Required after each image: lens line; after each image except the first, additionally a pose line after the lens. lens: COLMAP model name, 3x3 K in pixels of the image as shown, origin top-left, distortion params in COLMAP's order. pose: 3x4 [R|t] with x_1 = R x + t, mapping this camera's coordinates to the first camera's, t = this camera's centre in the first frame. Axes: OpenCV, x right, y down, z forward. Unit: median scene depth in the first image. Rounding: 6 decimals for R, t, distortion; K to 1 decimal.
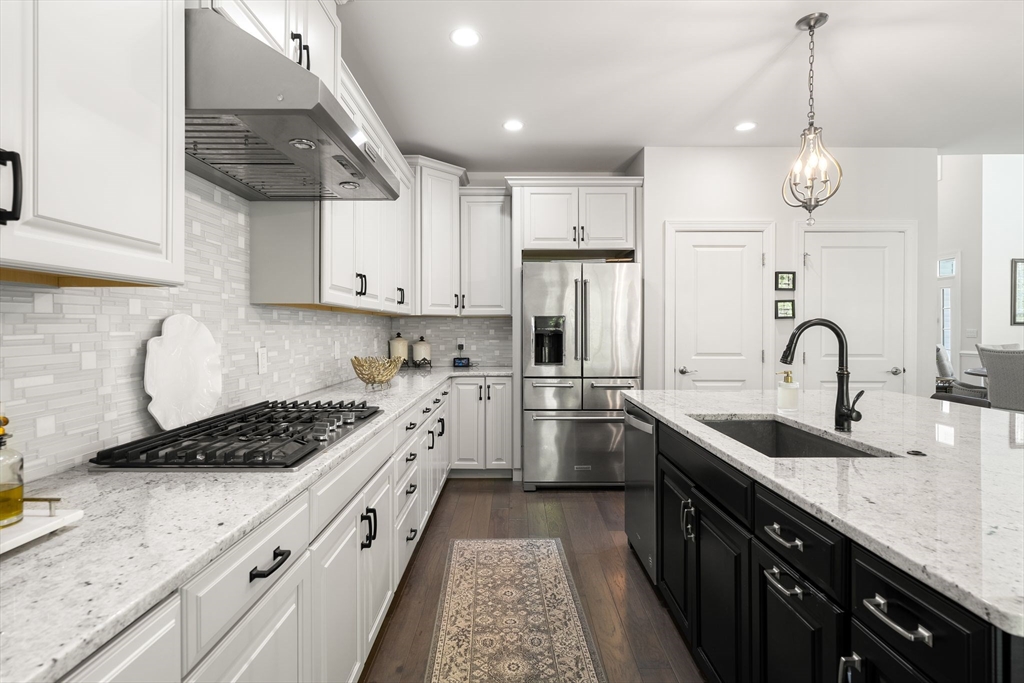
lens RADIAL K [[491.5, 0, 509.9], [0, 491.5, 331.8], [0, 0, 1]] dist [0.000284, 0.000063]
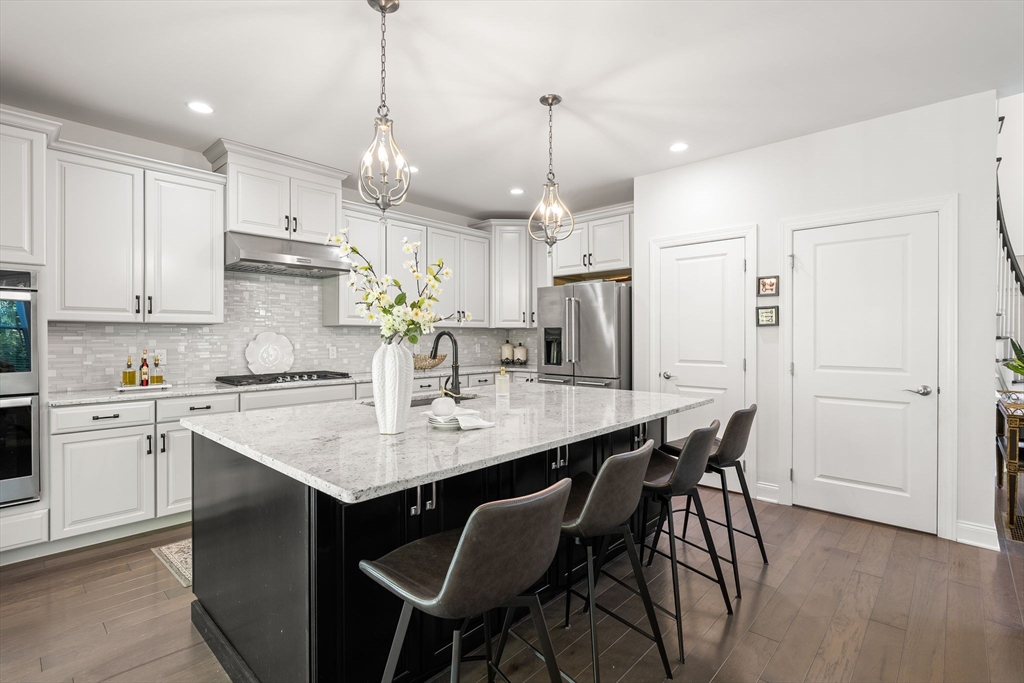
lens RADIAL K [[469.0, 0, 528.5], [0, 469.0, 340.4], [0, 0, 1]] dist [0.000260, 0.000212]
pose [[0.750624, 0.003913, -0.660718, 0.810615], [-0.002868, 0.999992, 0.002663, -0.000701], [0.660723, -0.000104, 0.750630, 0.021370]]
